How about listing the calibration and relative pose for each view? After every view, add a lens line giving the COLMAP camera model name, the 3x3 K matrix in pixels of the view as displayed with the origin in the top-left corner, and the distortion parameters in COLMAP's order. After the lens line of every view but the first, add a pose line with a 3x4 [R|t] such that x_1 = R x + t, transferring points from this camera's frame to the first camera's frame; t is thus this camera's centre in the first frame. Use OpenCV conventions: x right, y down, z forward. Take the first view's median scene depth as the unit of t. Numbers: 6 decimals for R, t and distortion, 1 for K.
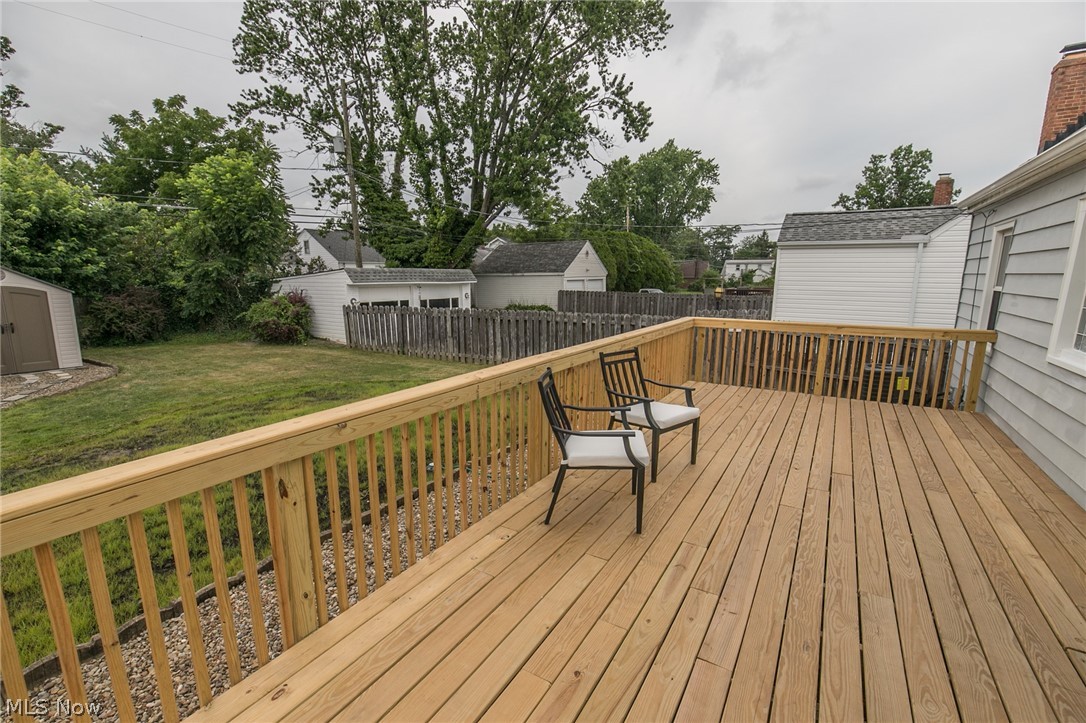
lens RADIAL K [[494.1, 0, 543.3], [0, 494.1, 370.4], [0, 0, 1]] dist [-0.015424, 0.004977]
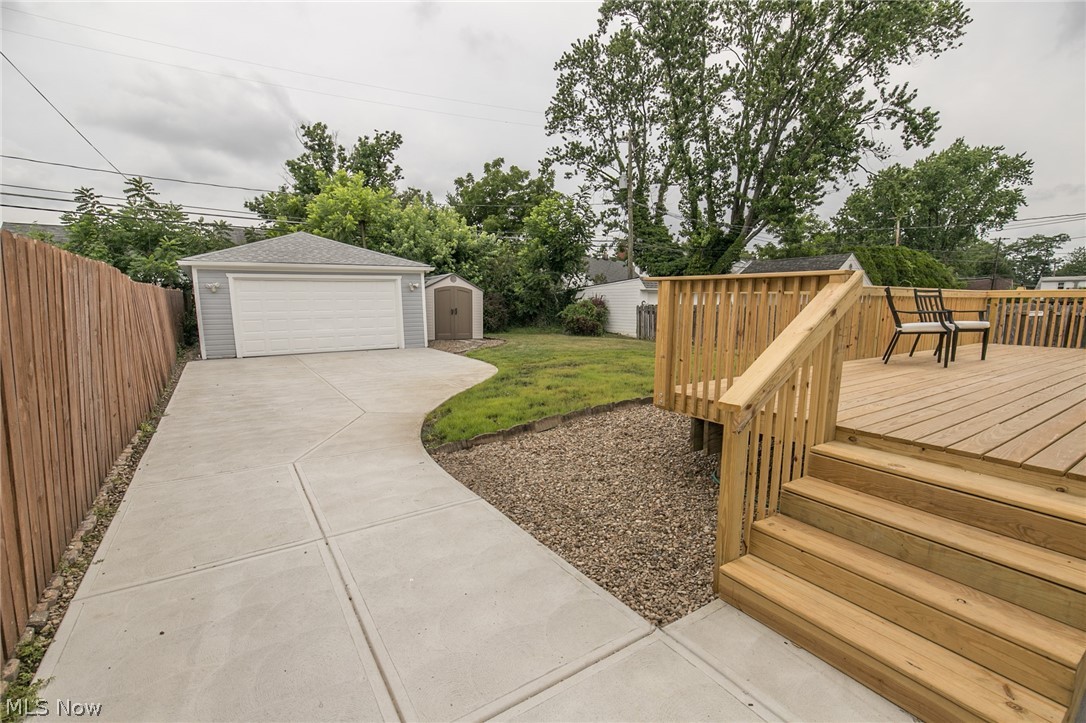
lens RADIAL K [[494.1, 0, 543.3], [0, 494.1, 370.4], [0, 0, 1]] dist [-0.015424, 0.004977]
pose [[0.904101, 0.056407, -0.423579, -0.043789], [-0.078182, 0.996353, -0.034194, 0.057237], [0.420106, 0.064031, 0.905213, -0.145611]]
